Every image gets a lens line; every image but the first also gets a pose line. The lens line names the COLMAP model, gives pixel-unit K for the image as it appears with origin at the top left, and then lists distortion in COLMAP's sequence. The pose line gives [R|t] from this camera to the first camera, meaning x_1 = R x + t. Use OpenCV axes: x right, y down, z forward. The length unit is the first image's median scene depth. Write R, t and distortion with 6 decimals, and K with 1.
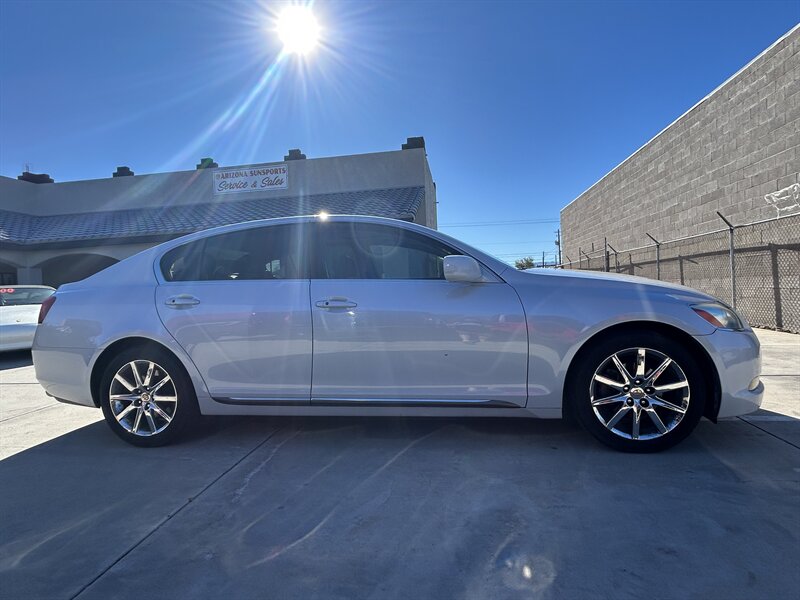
lens RADIAL K [[422.0, 0, 399.7], [0, 422.0, 300.1], [0, 0, 1]] dist [-0.002061, 0.003631]
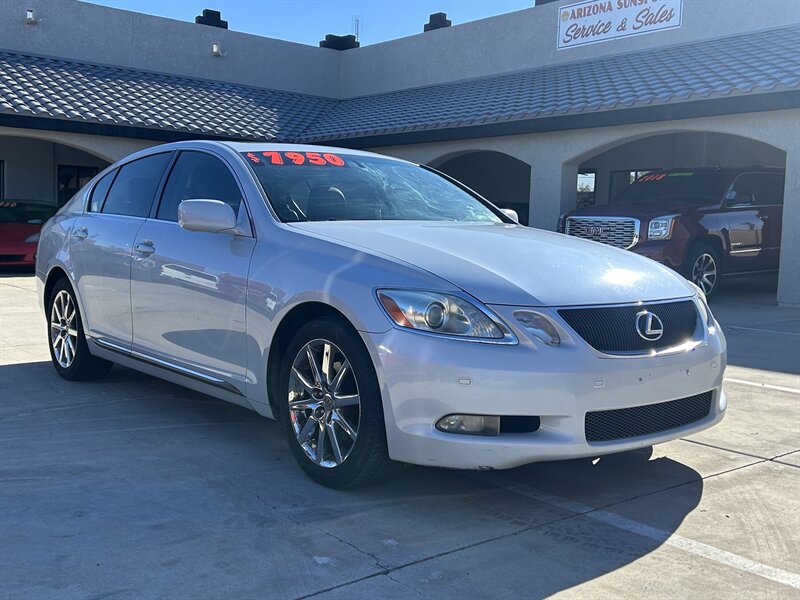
lens RADIAL K [[874.0, 0, 402.0], [0, 874.0, 295.7], [0, 0, 1]] dist [0.069030, 0.000000]
pose [[0.750092, 0.115377, -0.651191, 0.425180], [-0.080058, 0.993264, 0.083768, -0.025442], [0.656470, -0.010700, 0.754276, -0.010800]]
